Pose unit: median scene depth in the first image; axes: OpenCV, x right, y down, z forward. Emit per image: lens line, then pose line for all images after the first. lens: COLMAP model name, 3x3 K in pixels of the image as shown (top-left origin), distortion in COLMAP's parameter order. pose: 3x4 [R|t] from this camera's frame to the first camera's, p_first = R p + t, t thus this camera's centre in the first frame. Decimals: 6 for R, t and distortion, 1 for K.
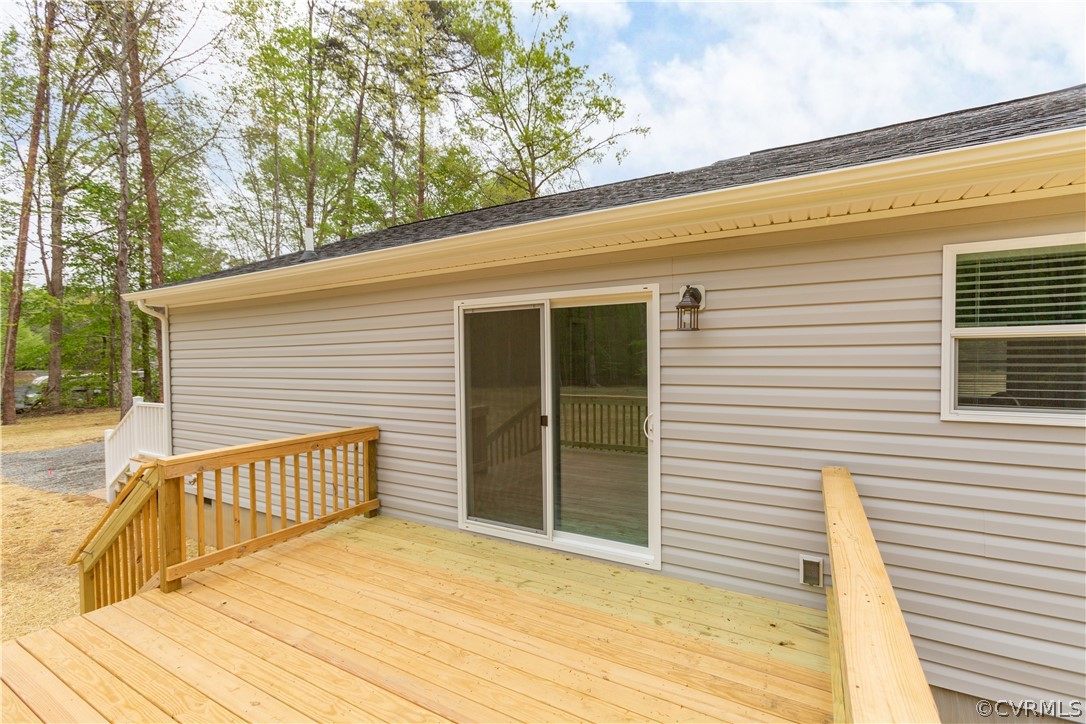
lens RADIAL K [[485.1, 0, 547.3], [0, 485.1, 366.0], [0, 0, 1]] dist [-0.007296, 0.001217]
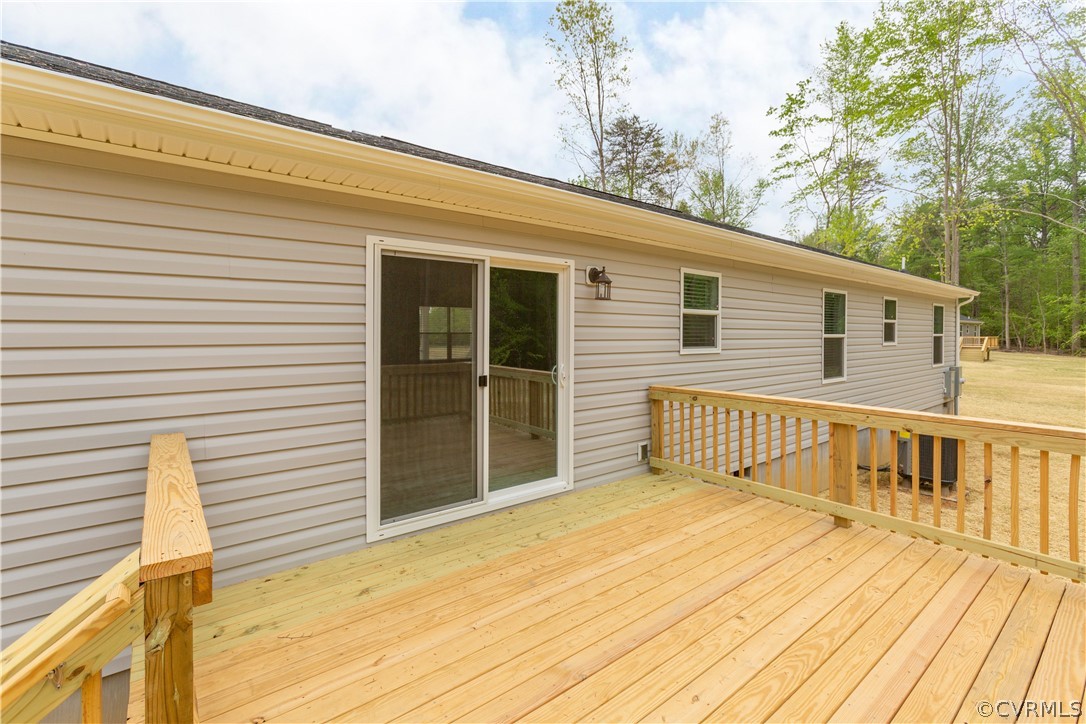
lens RADIAL K [[485.1, 0, 538.3], [0, 485.1, 351.1], [0, 0, 1]] dist [-0.007296, 0.001217]
pose [[0.383046, -0.022374, 0.923458, -0.852090], [0.014578, 0.999729, 0.018175, 0.035212], [-0.923614, 0.006501, 0.383268, 0.530865]]
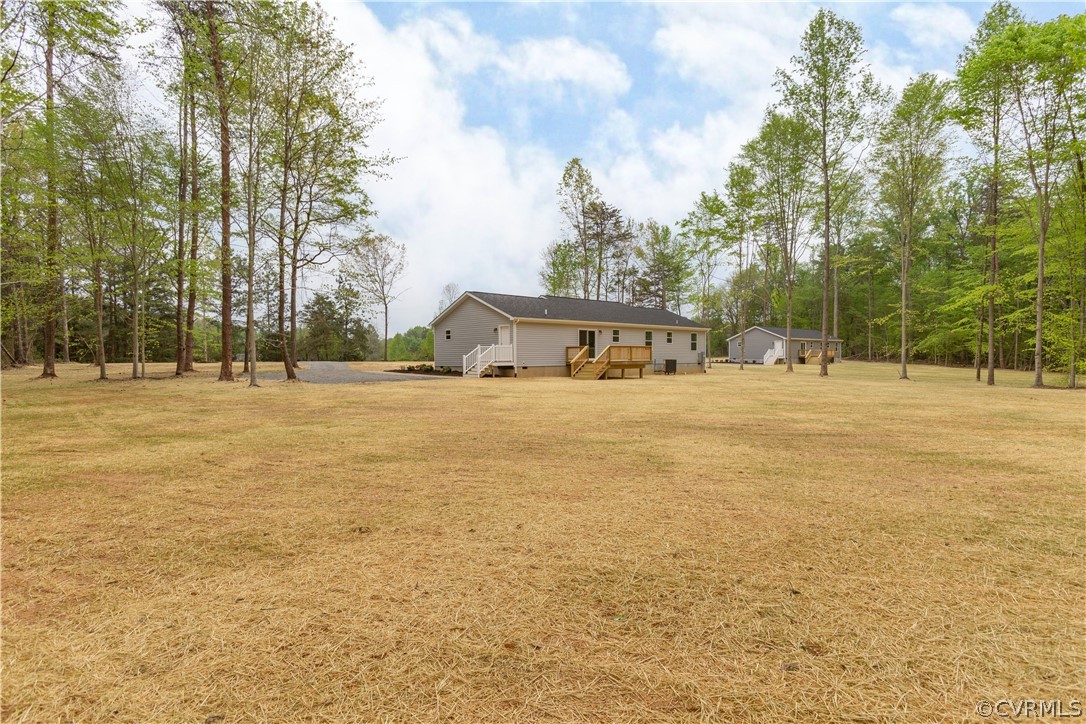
lens RADIAL K [[573.7, 0, 544.3], [0, 573.7, 357.7], [0, 0, 1]] dist [-0.002233, 0.000122]
pose [[0.295488, 0.009739, 0.955297, -9.451352], [0.023131, 0.999582, -0.017345, 0.486375], [-0.955066, 0.027222, 0.295139, -1.146470]]
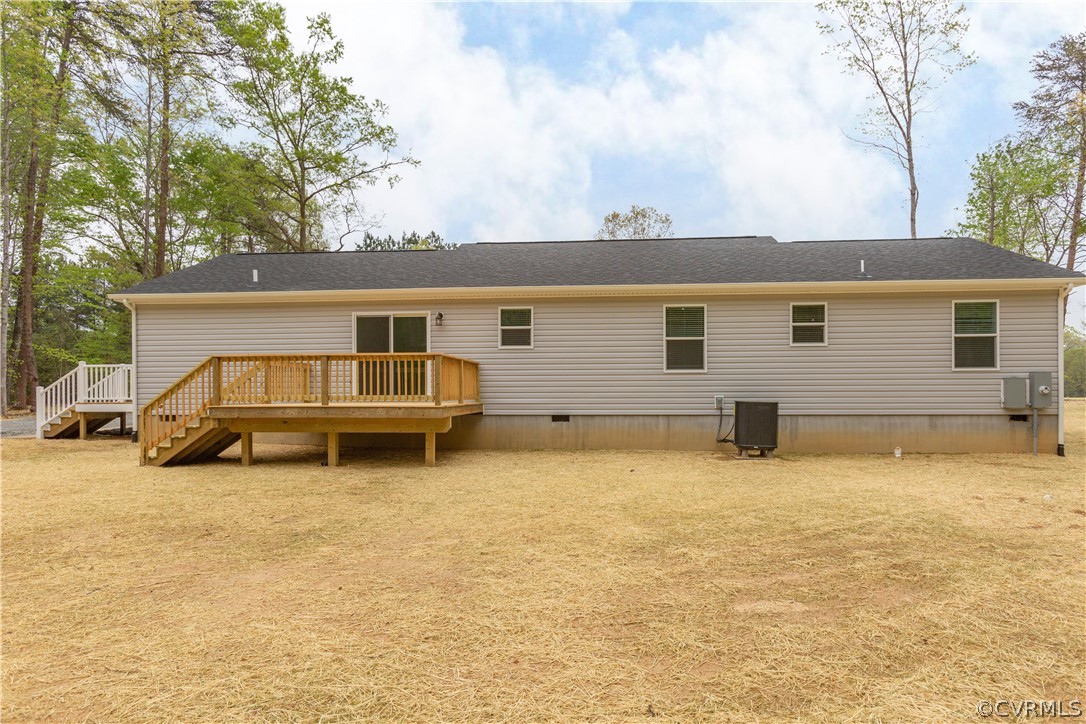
lens RADIAL K [[660.3, 0, 557.6], [0, 660.3, 387.9], [0, 0, 1]] dist [-0.004014, 0.002394]
pose [[0.911905, 0.012719, 0.410204, -0.701862], [0.000556, 0.999480, -0.032228, 0.426790], [-0.410401, 0.029617, 0.911424, -2.948785]]
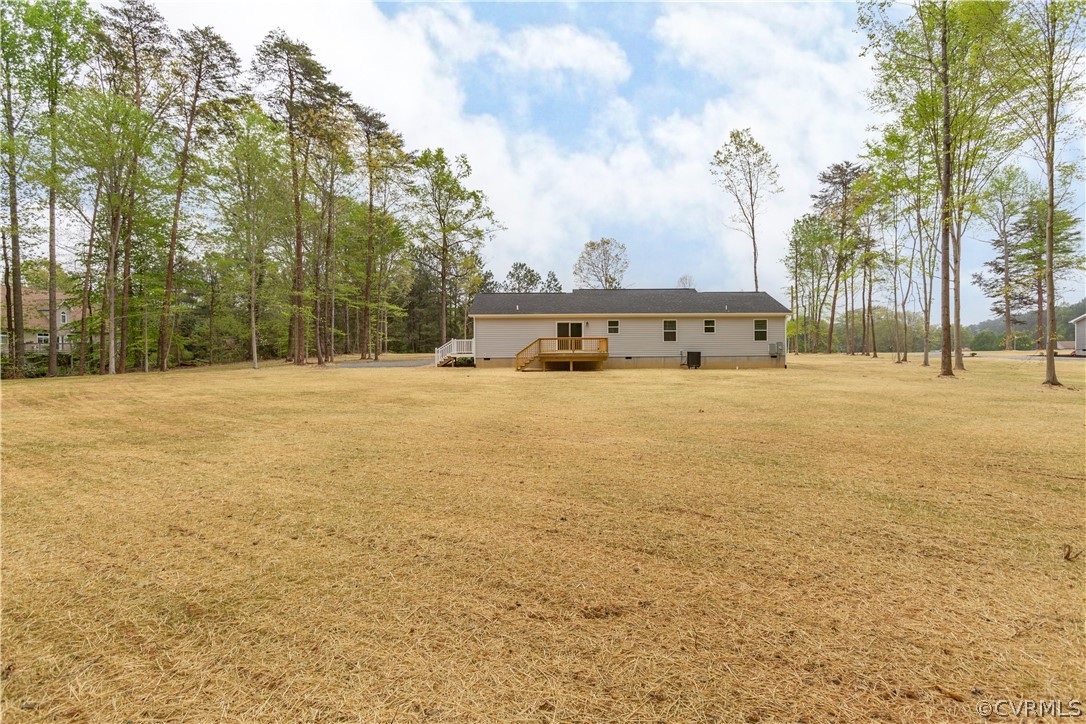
lens RADIAL K [[573.7, 0, 554.5], [0, 573.7, 358.2], [0, 0, 1]] dist [-0.002233, 0.000122]
pose [[0.857505, 0.001800, 0.514472, -5.238211], [0.007981, 0.999827, -0.016799, 0.639745], [-0.514414, 0.018512, 0.857342, -7.214376]]
